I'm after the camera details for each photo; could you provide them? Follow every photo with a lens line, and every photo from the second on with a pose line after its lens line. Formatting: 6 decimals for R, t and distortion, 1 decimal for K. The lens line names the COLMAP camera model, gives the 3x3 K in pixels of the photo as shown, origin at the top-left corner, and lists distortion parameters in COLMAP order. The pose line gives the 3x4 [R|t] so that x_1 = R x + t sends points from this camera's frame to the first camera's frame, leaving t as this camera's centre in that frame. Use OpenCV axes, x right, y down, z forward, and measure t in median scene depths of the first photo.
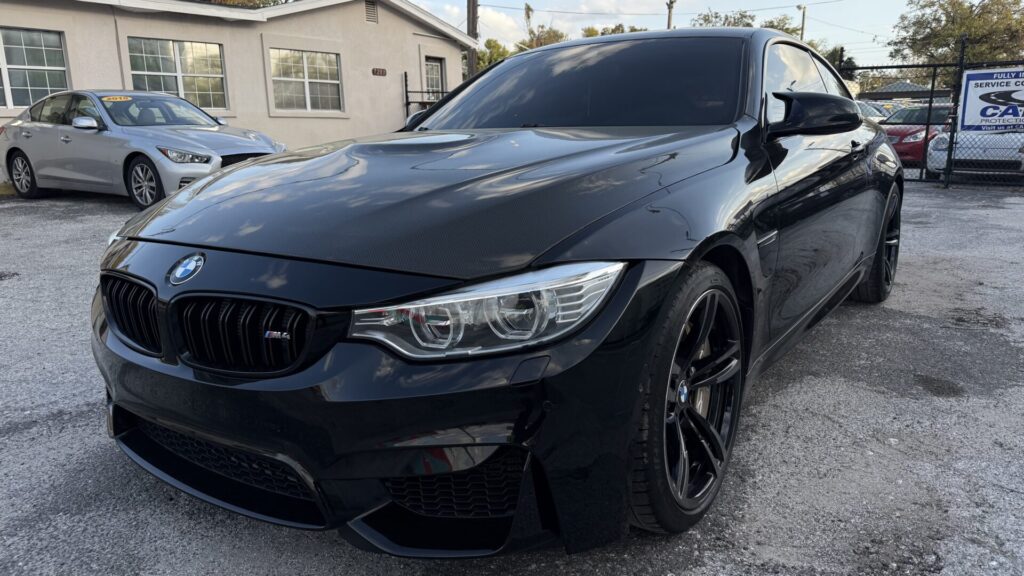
lens RADIAL K [[717.2, 0, 512.0], [0, 717.2, 288.0], [0, 0, 1]] dist [0.173867, -0.001557]
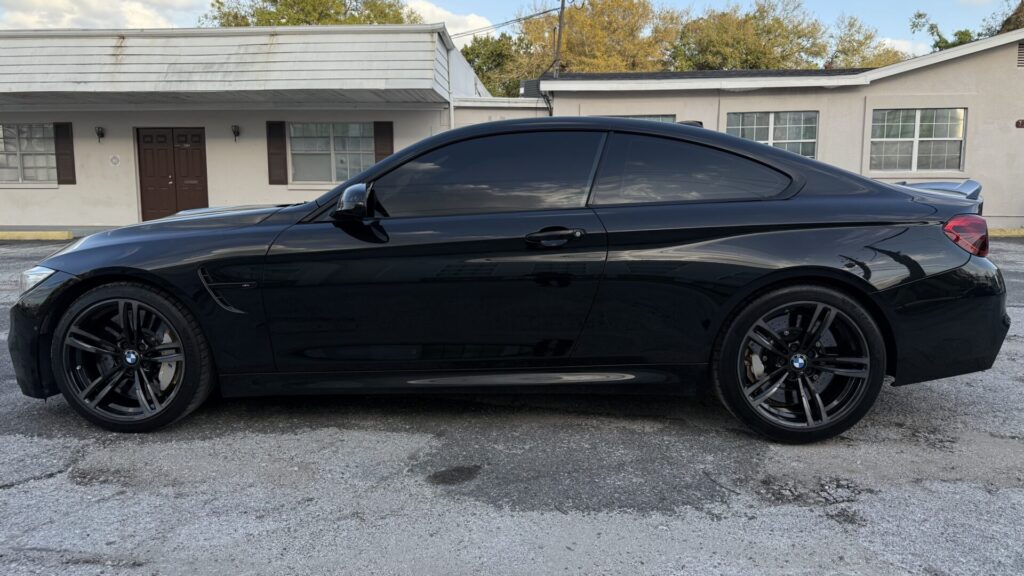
lens RADIAL K [[742.2, 0, 512.0], [0, 742.2, 288.0], [0, 0, 1]] dist [-0.002493, -0.004367]
pose [[0.504183, 0.141840, -0.851869, 0.307371], [-0.210484, 0.976856, 0.038075, -0.031139], [0.837554, 0.160108, 0.522369, 0.133587]]
